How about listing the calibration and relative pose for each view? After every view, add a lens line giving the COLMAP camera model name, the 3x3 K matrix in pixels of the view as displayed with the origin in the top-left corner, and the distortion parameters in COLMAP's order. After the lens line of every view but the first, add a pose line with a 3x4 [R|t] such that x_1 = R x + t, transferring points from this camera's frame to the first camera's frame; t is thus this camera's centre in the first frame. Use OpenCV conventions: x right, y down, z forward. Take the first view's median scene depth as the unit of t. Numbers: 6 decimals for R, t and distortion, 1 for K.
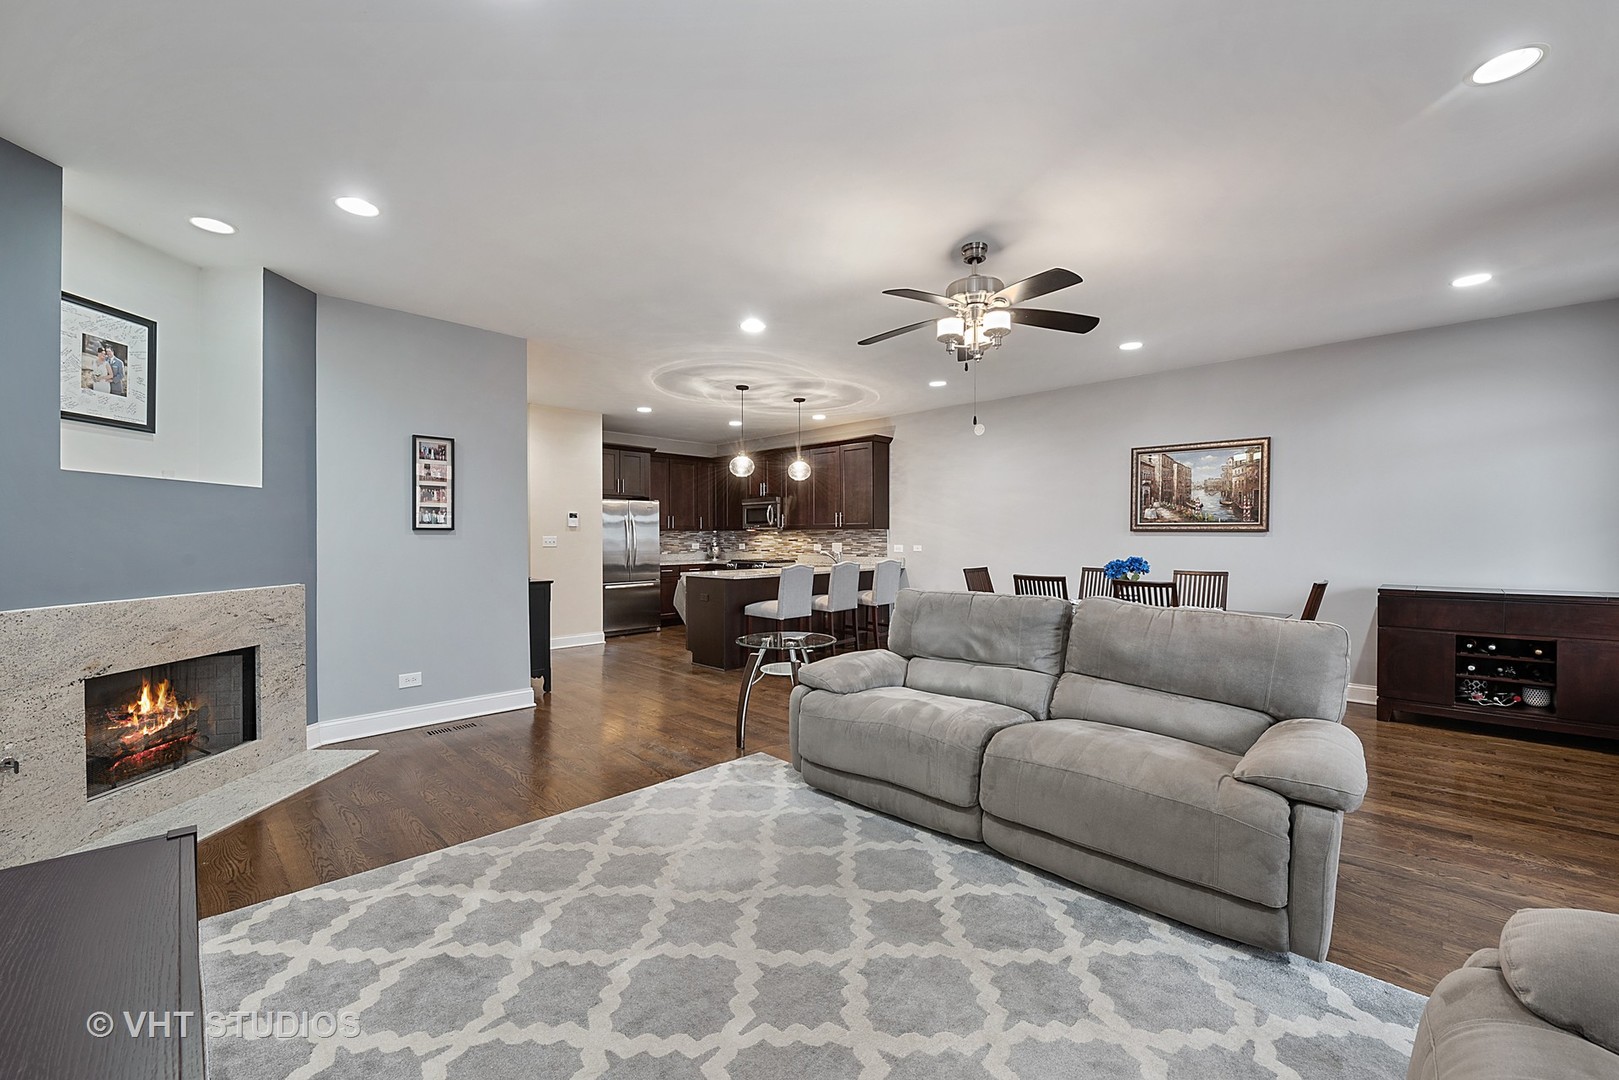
lens RADIAL K [[644.4, 0, 816.9], [0, 644.4, 536.8], [0, 0, 1]] dist [-0.007355, -0.002650]
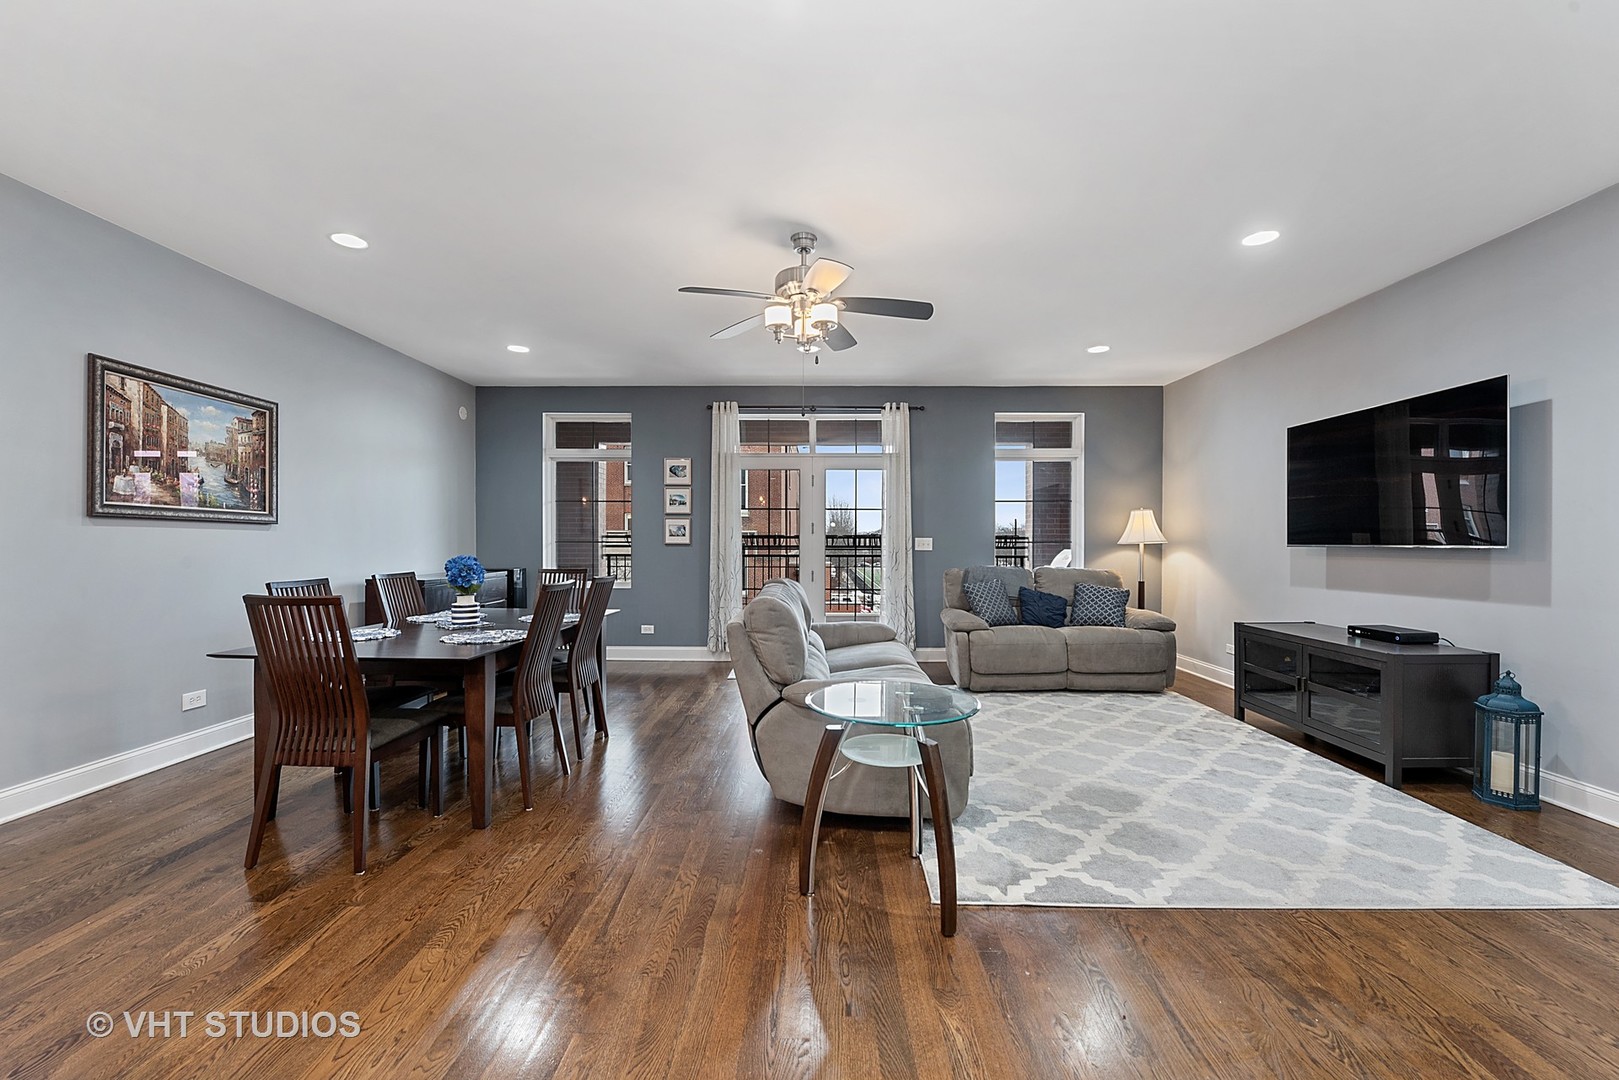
lens RADIAL K [[644.4, 0, 813.5], [0, 644.4, 545.3], [0, 0, 1]] dist [-0.007355, -0.002650]
pose [[-0.687952, -0.008090, 0.725711, -0.269960], [-0.005291, 0.999967, 0.006132, 0.008162], [-0.725737, 0.000379, -0.687973, 0.927127]]
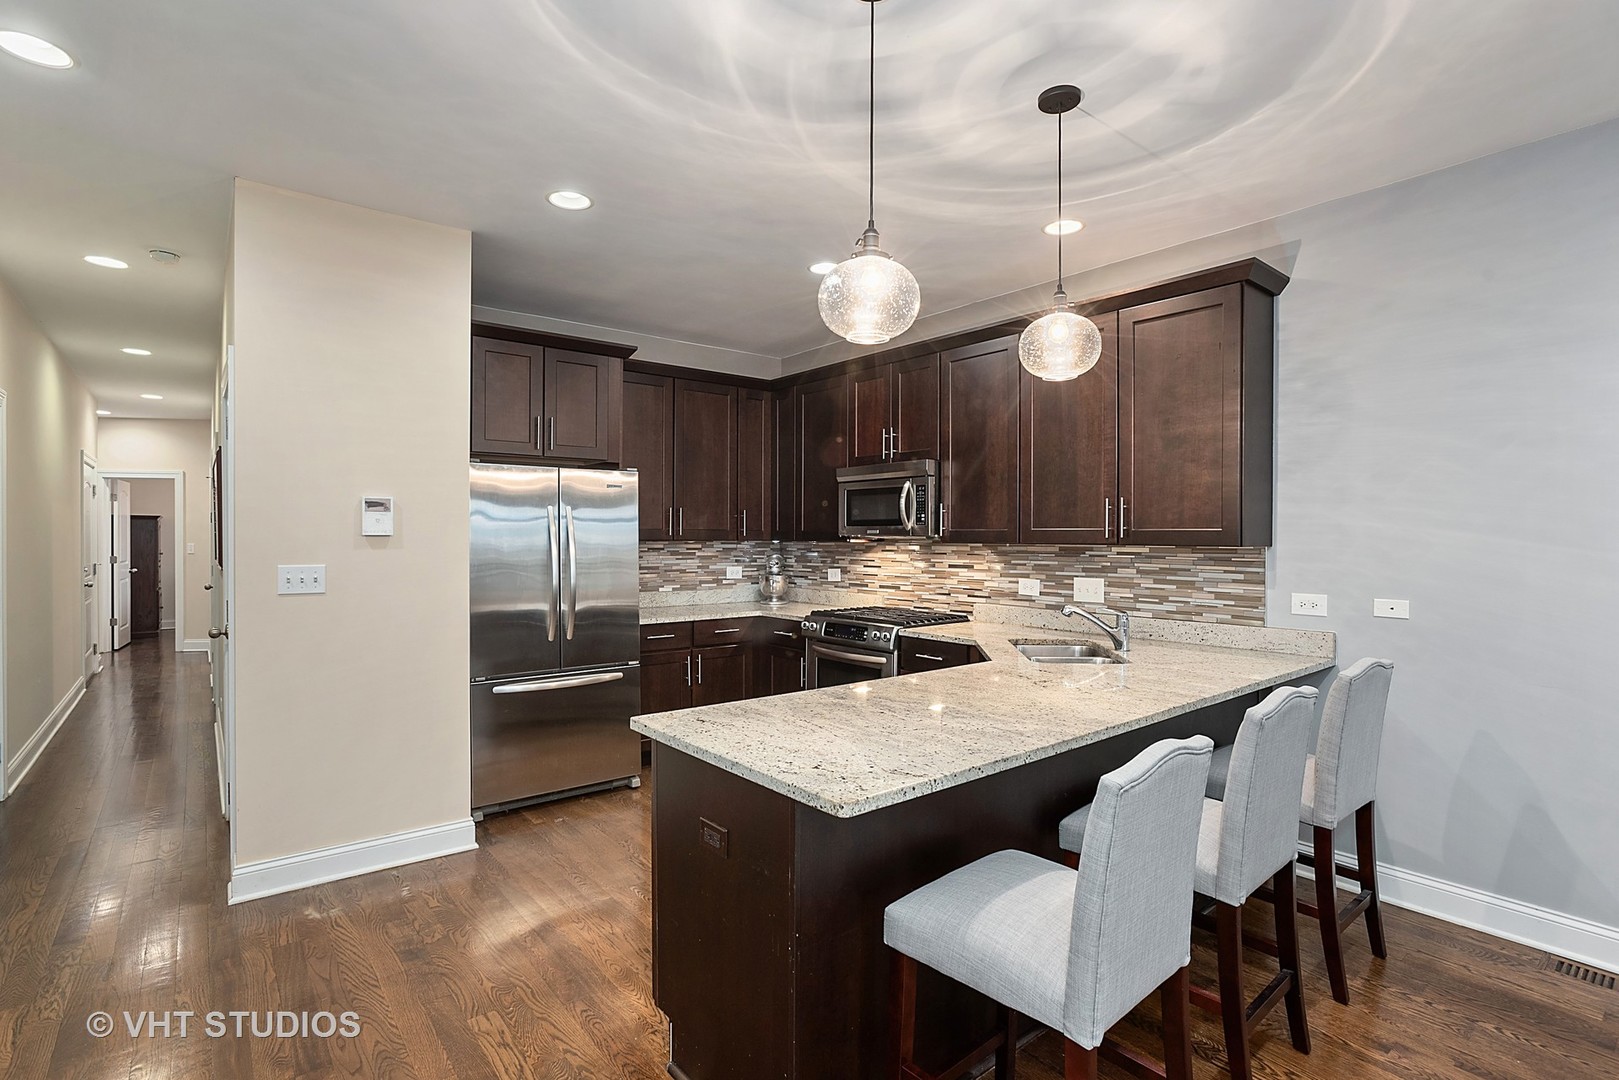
lens RADIAL K [[781.7, 0, 815.6], [0, 781.7, 545.0], [0, 0, 1]] dist [-0.030098, 0.005019]
pose [[0.993254, 0.005350, -0.115840, -0.108555], [-0.003754, 0.999895, 0.013995, -0.022996], [0.115902, -0.013466, 0.993169, 0.747510]]
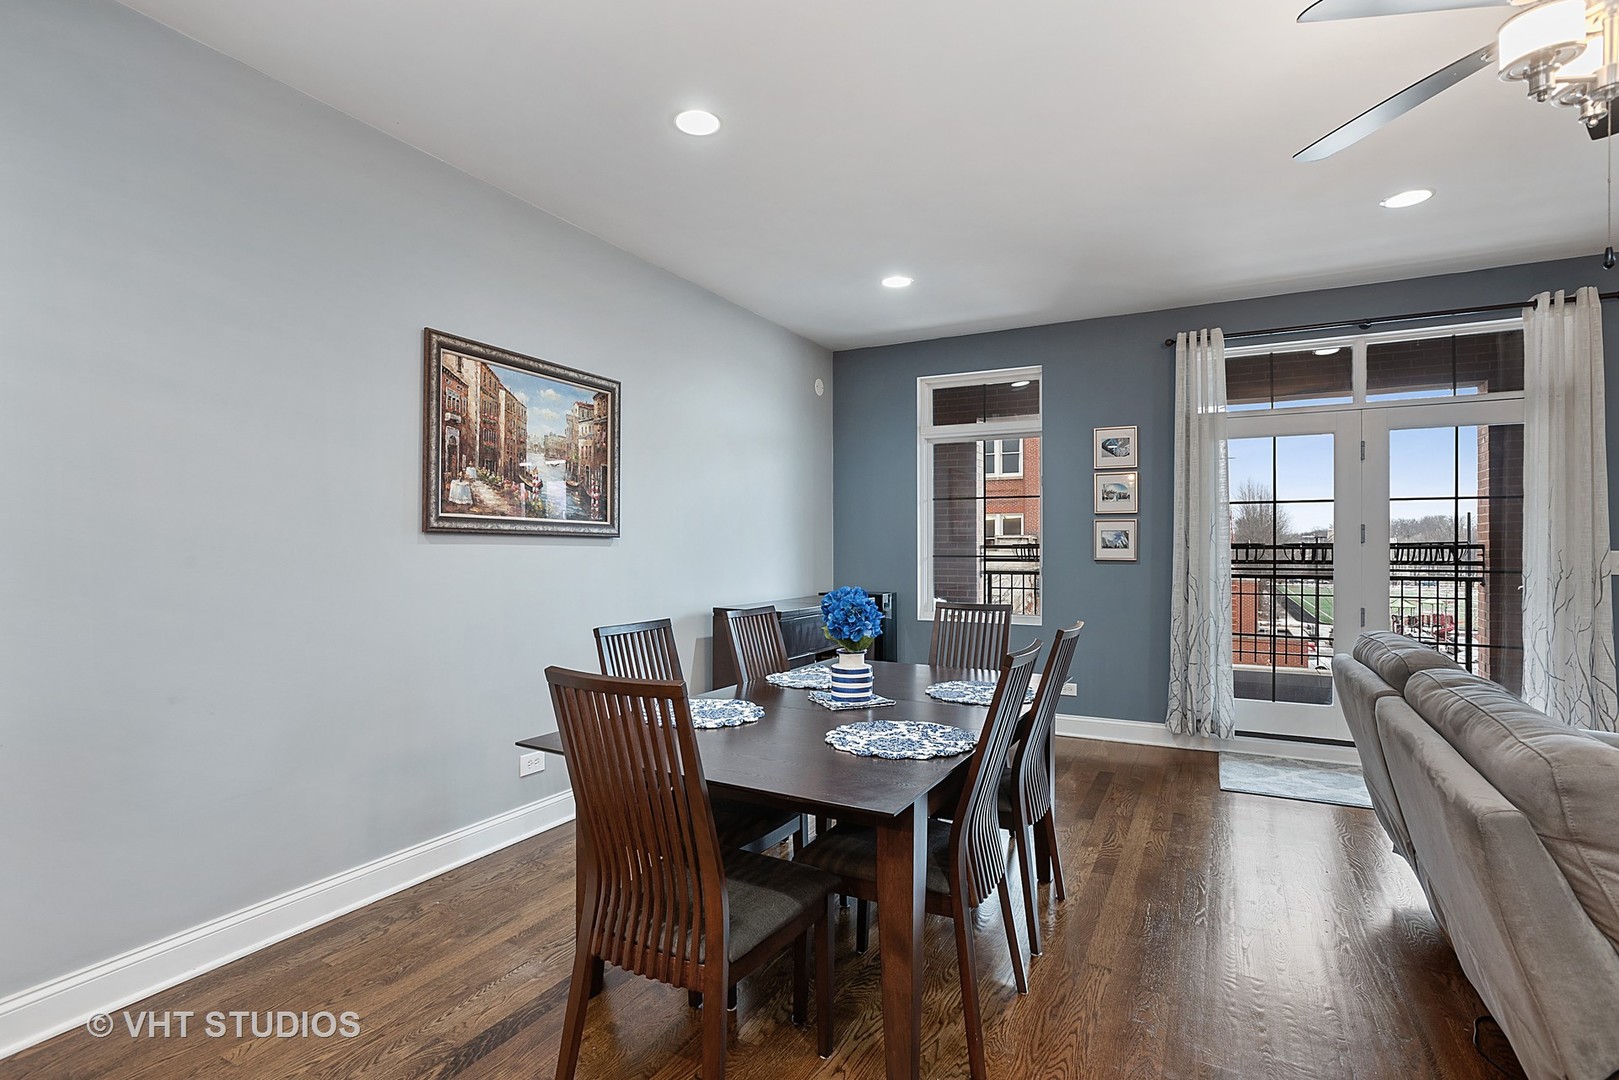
lens RADIAL K [[781.7, 0, 803.9], [0, 781.7, 545.5], [0, 0, 1]] dist [-0.030098, 0.005019]
pose [[-0.266919, -0.000134, 0.963719, -0.045591], [-0.002949, 0.999995, -0.000678, -0.000662], [-0.963715, -0.003023, -0.266918, 0.897640]]
